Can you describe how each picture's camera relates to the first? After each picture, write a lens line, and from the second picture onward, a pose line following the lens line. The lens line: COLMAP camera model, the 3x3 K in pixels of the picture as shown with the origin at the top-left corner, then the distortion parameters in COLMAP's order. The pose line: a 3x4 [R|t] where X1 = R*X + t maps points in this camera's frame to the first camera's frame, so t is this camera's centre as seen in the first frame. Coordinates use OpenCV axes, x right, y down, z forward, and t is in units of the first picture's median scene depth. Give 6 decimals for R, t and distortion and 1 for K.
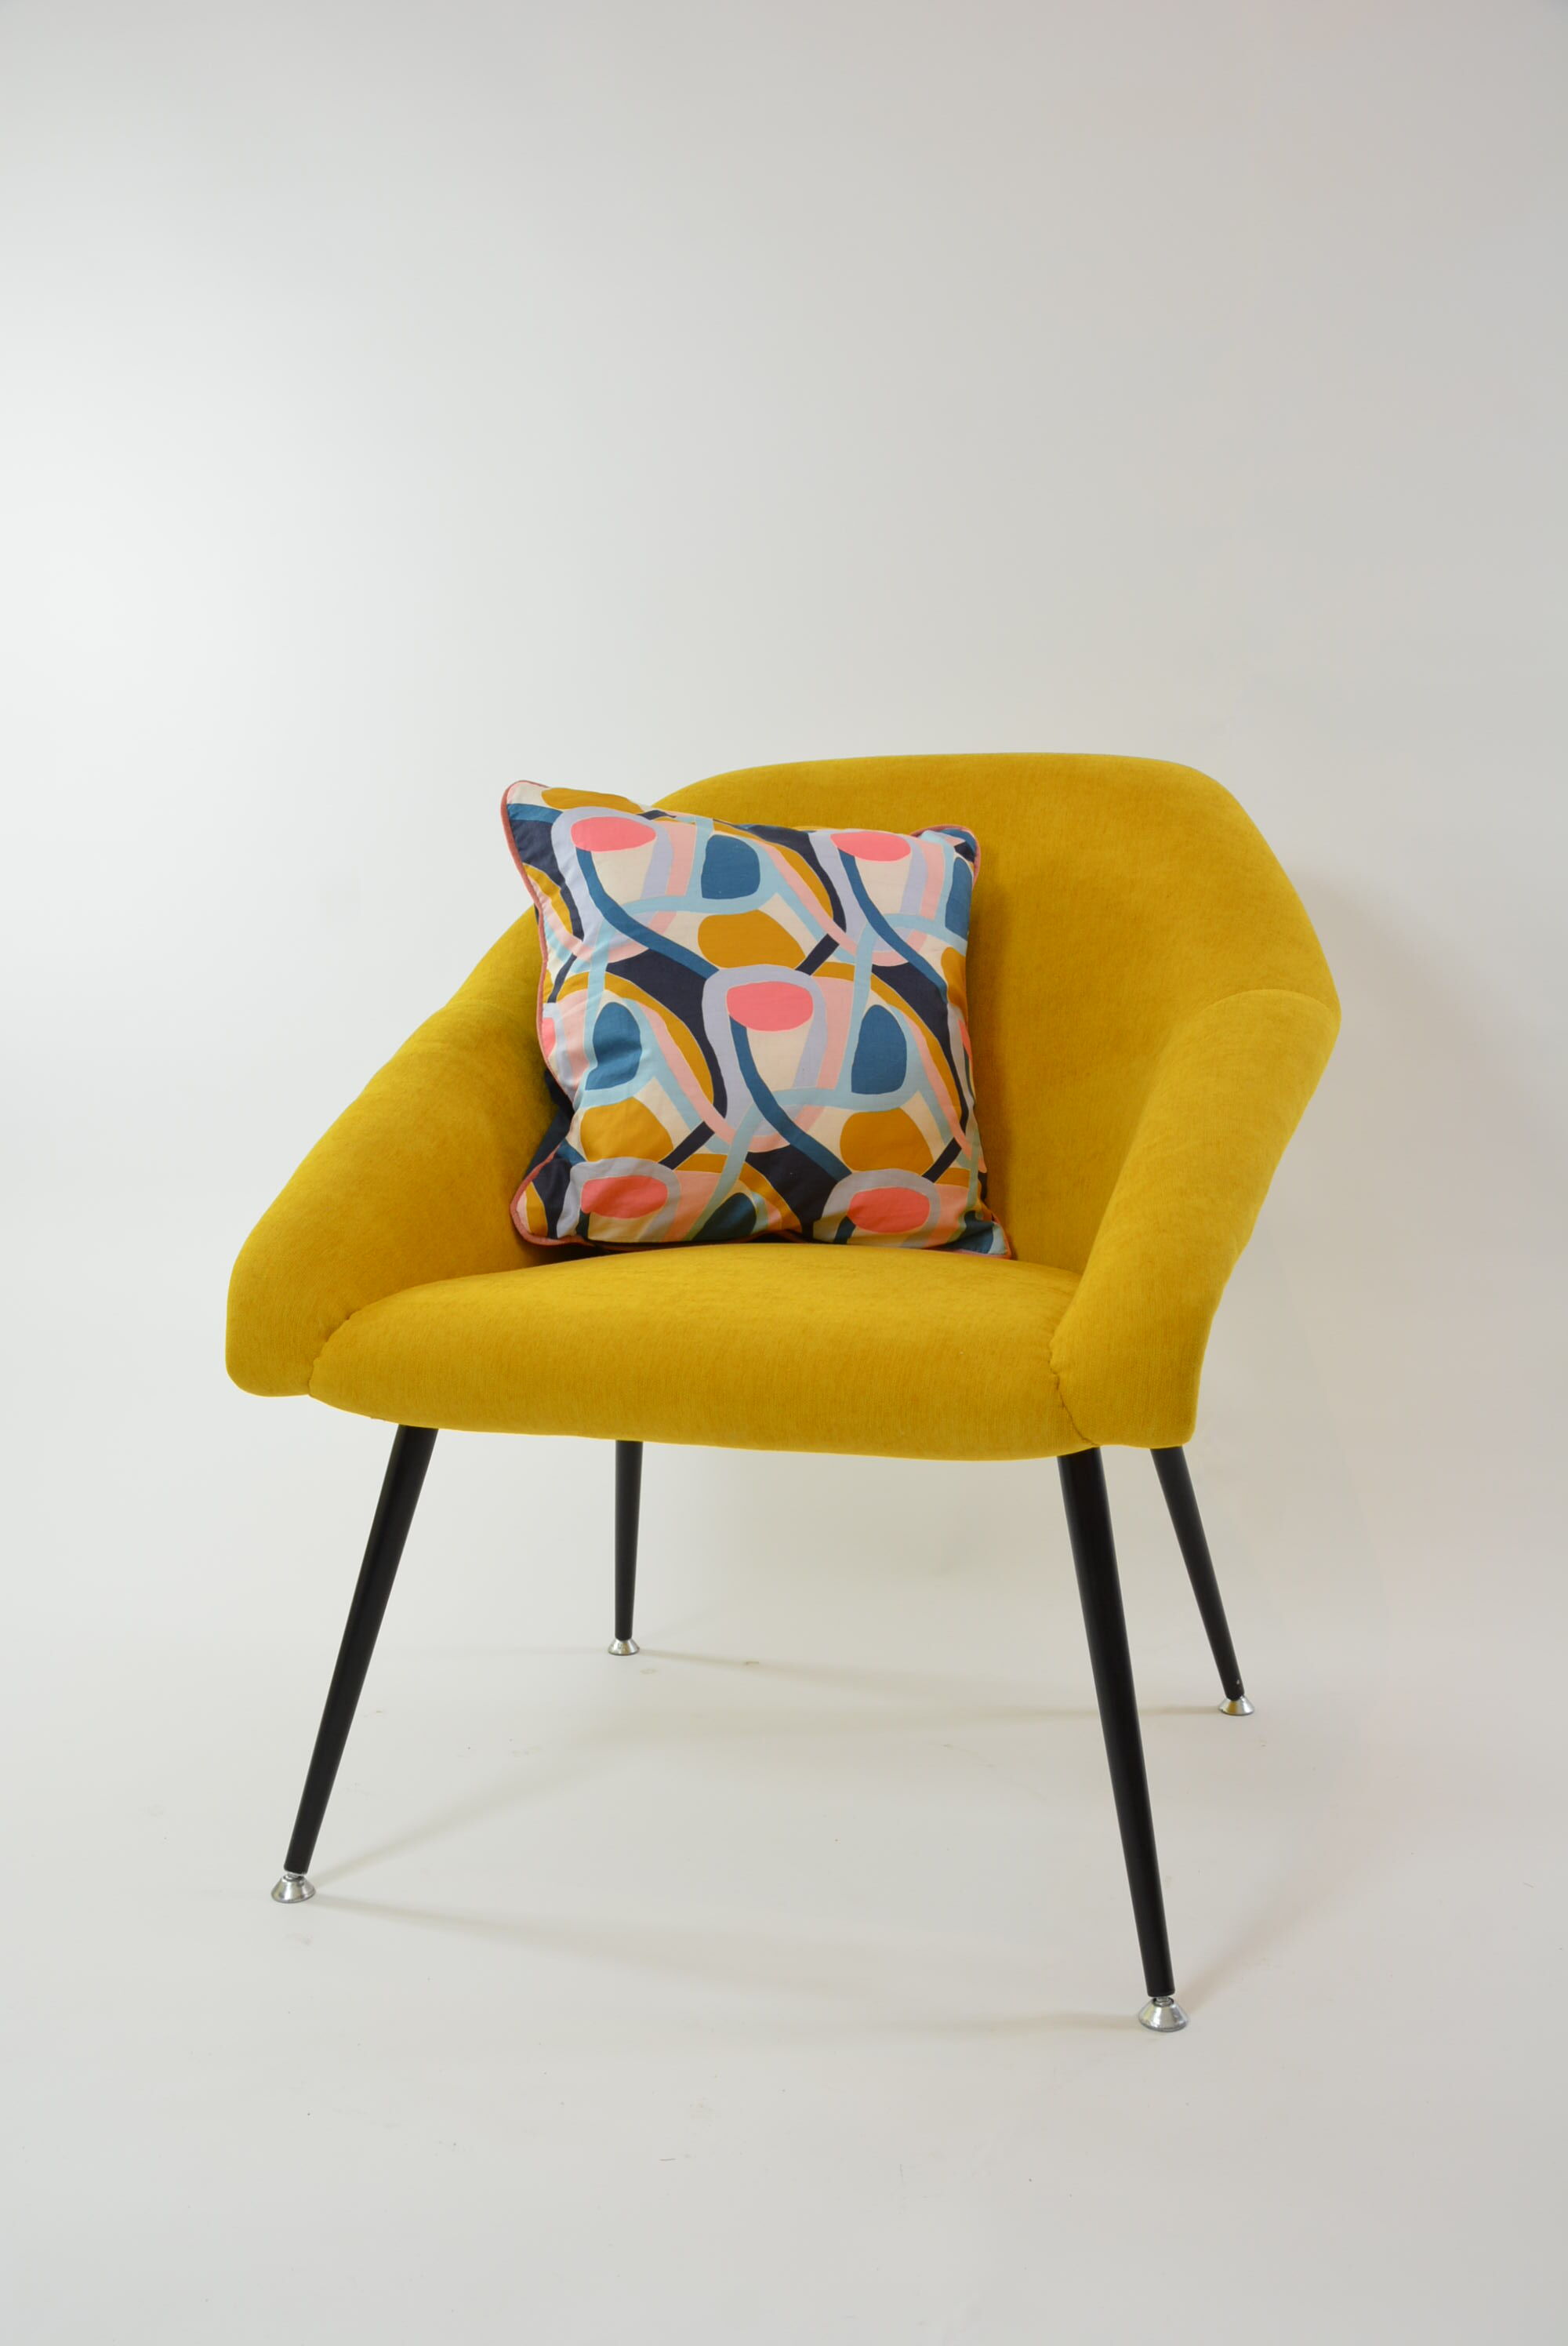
lens RADIAL K [[2056.5, 0, 776.6], [0, 2056.5, 1192.3], [0, 0, 1]] dist [-0.044485, -0.000181]
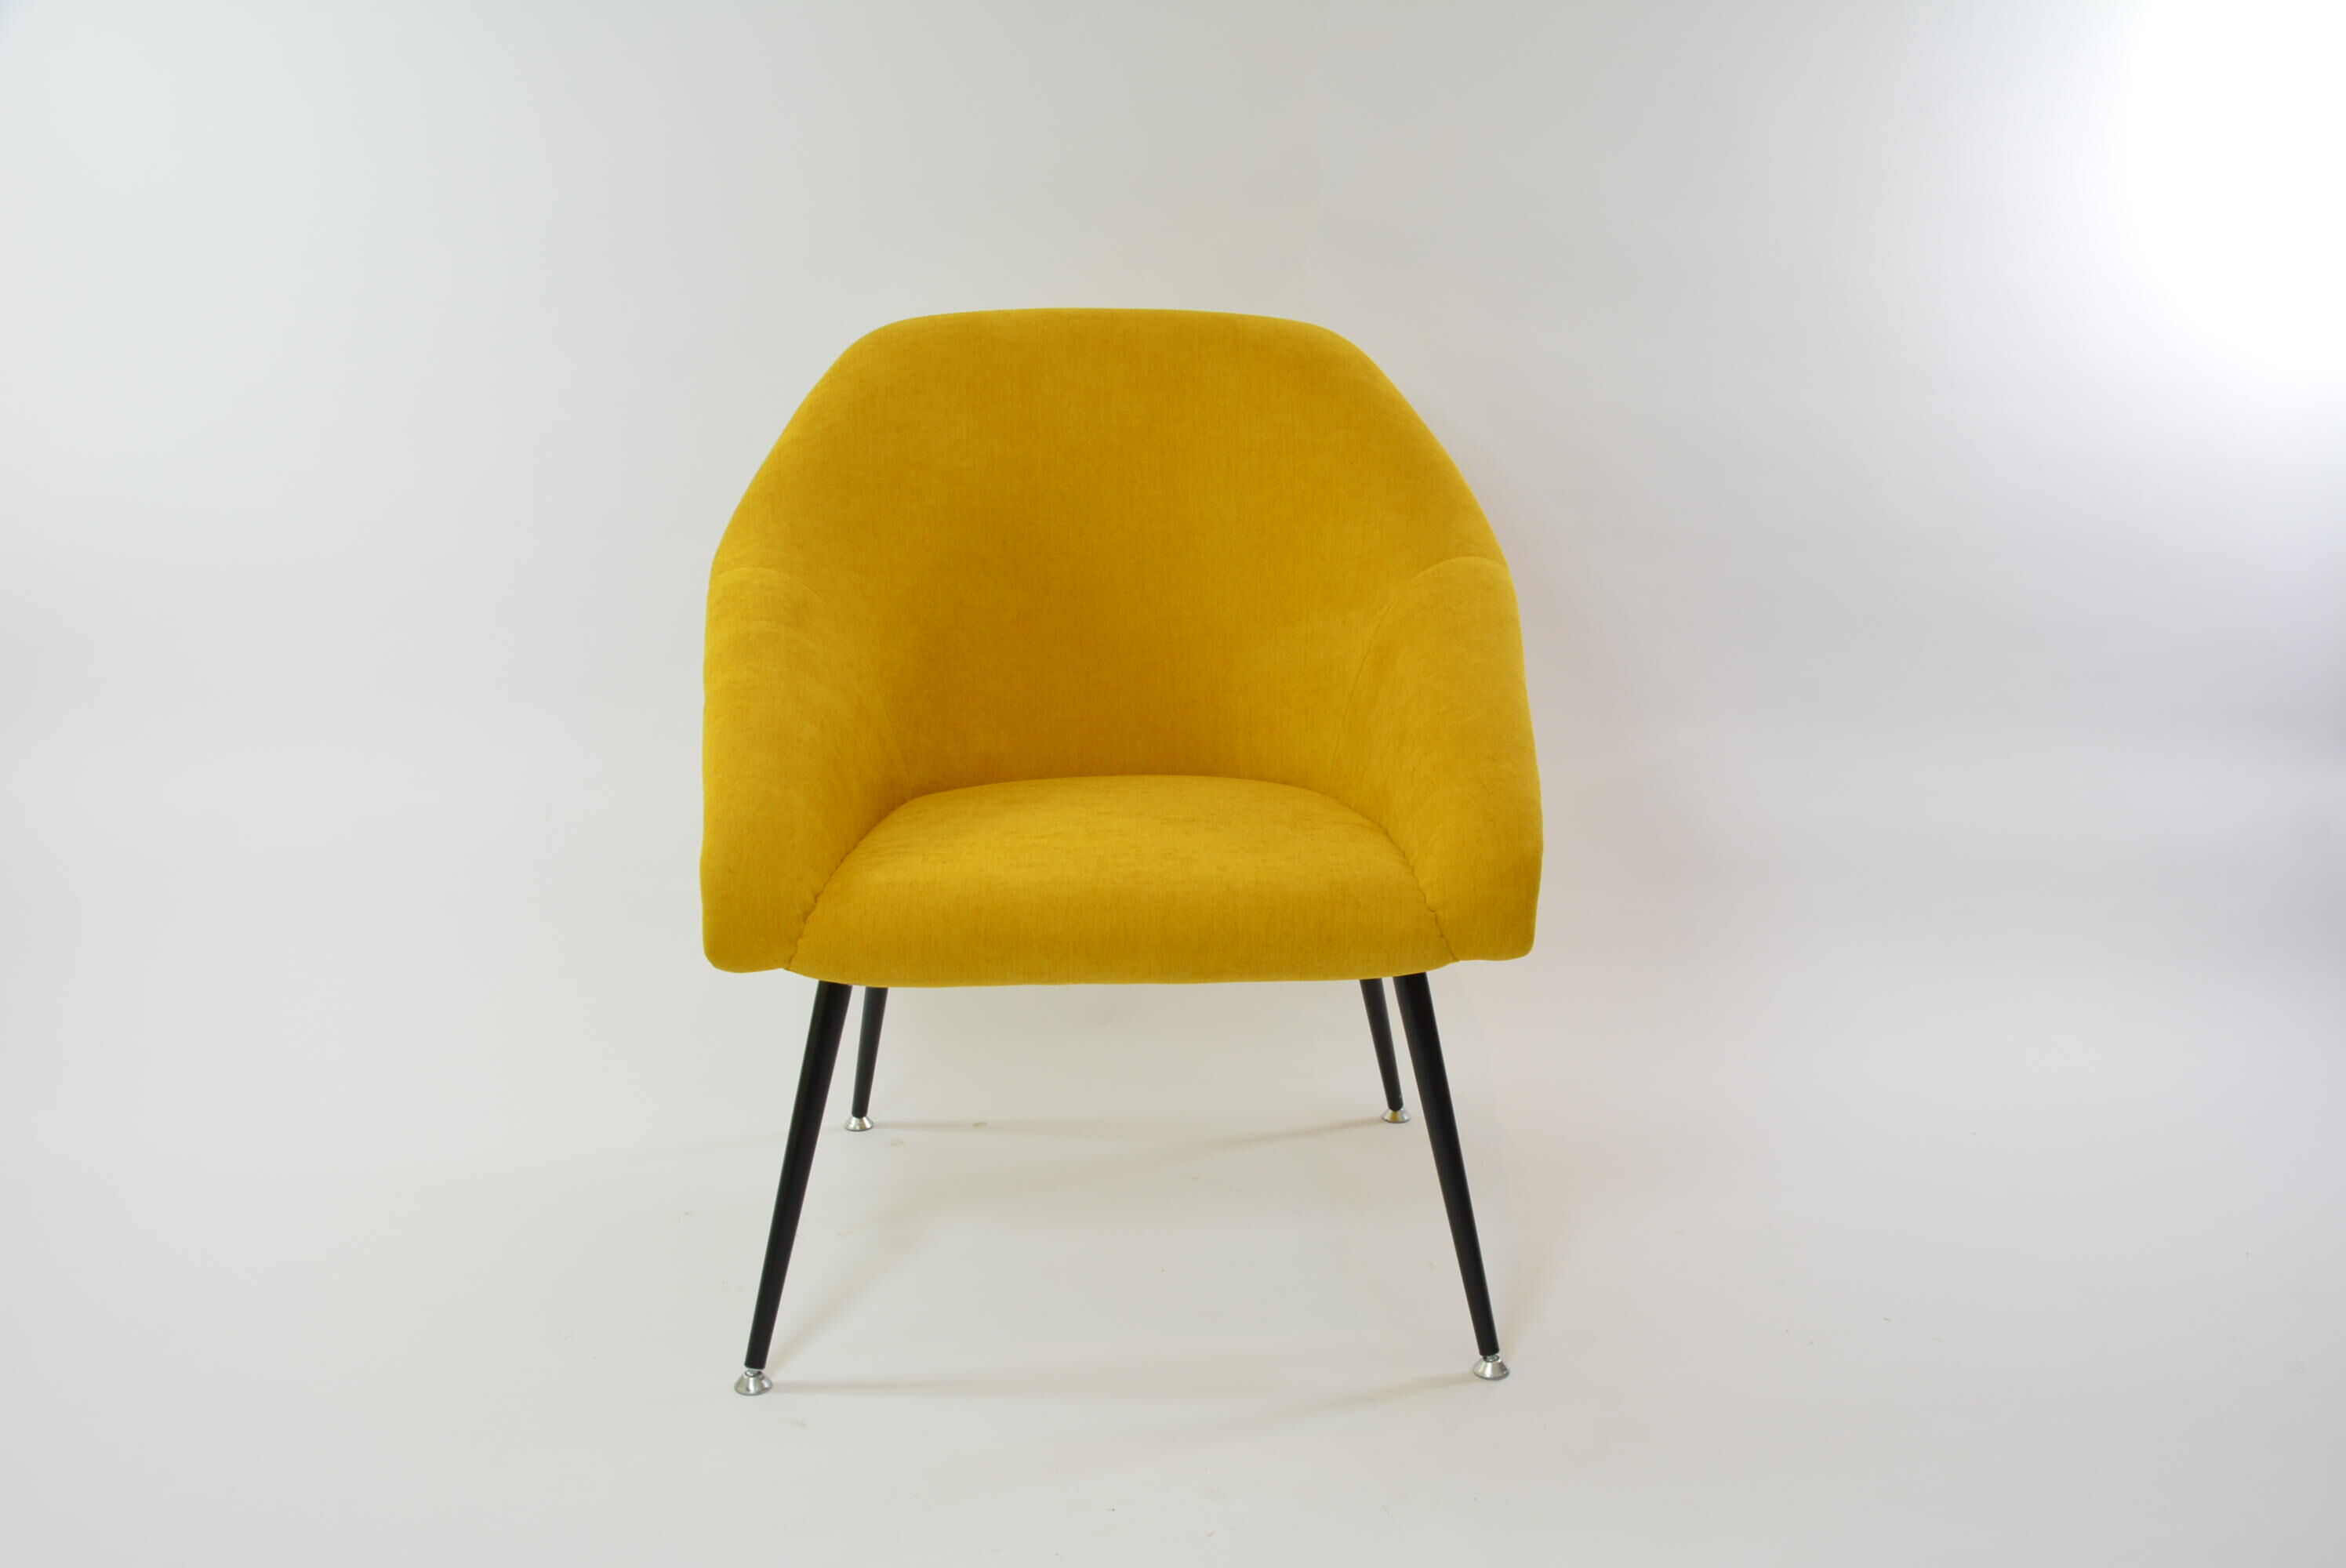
lens RADIAL K [[2238.8, 0, 1178.2], [0, 2238.8, 768.9], [0, 0, 1]] dist [-0.000153, 0.000000]
pose [[0.936973, -0.069576, 0.342405, -0.450170], [0.027393, 0.991585, 0.126529, -0.168884], [-0.348327, -0.109175, 0.930994, -0.243415]]
